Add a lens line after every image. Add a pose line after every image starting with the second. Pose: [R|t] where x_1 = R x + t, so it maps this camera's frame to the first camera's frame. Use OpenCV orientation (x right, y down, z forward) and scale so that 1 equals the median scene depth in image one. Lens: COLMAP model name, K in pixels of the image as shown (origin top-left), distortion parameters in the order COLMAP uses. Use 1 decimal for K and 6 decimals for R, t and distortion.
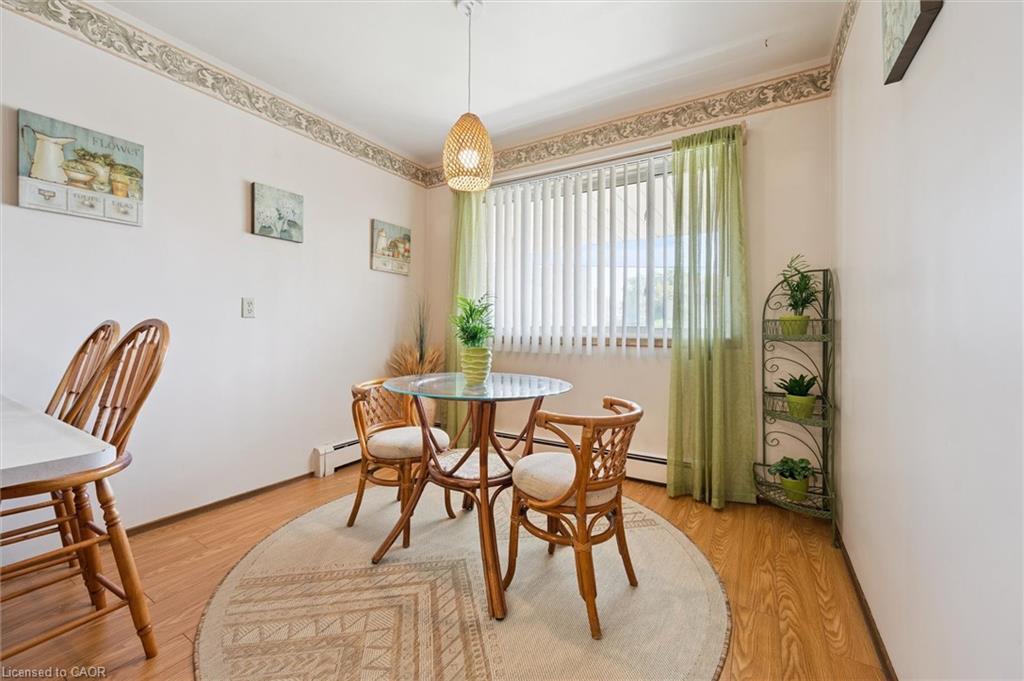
lens RADIAL K [[404.4, 0, 513.8], [0, 404.4, 331.2], [0, 0, 1]] dist [-0.000415, 0.000015]
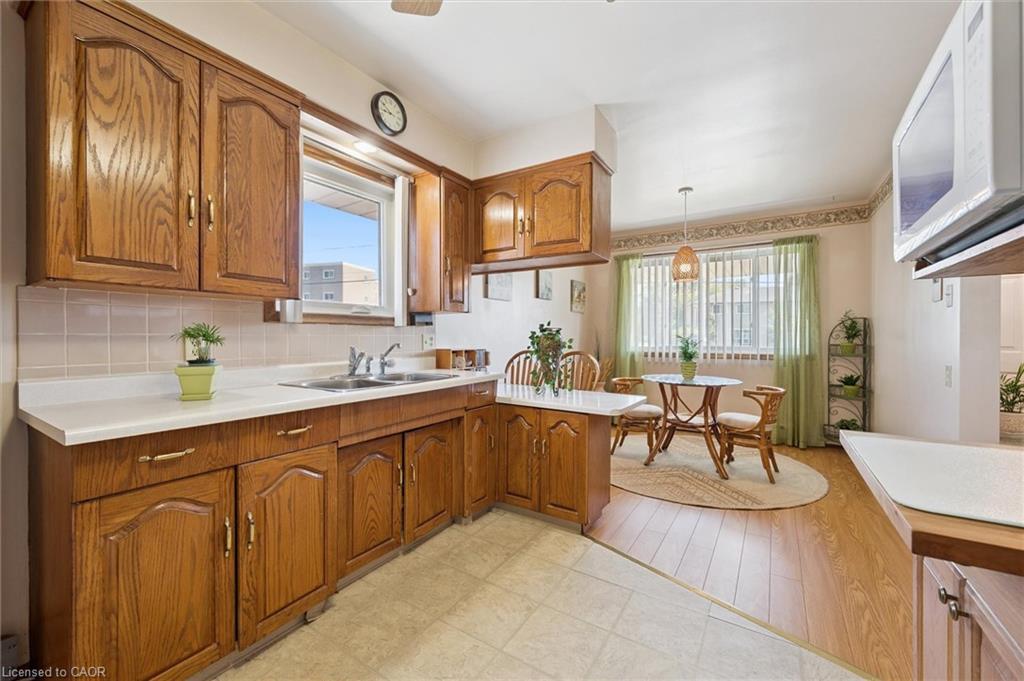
lens RADIAL K [[404.8, 0, 512.7], [0, 404.8, 341.7], [0, 0, 1]] dist [-0.002999, -0.000297]
pose [[0.999559, -0.007207, -0.028799, -0.779783], [0.007548, 0.999903, 0.011729, -0.076351], [0.028712, -0.011941, 0.999516, -0.884481]]
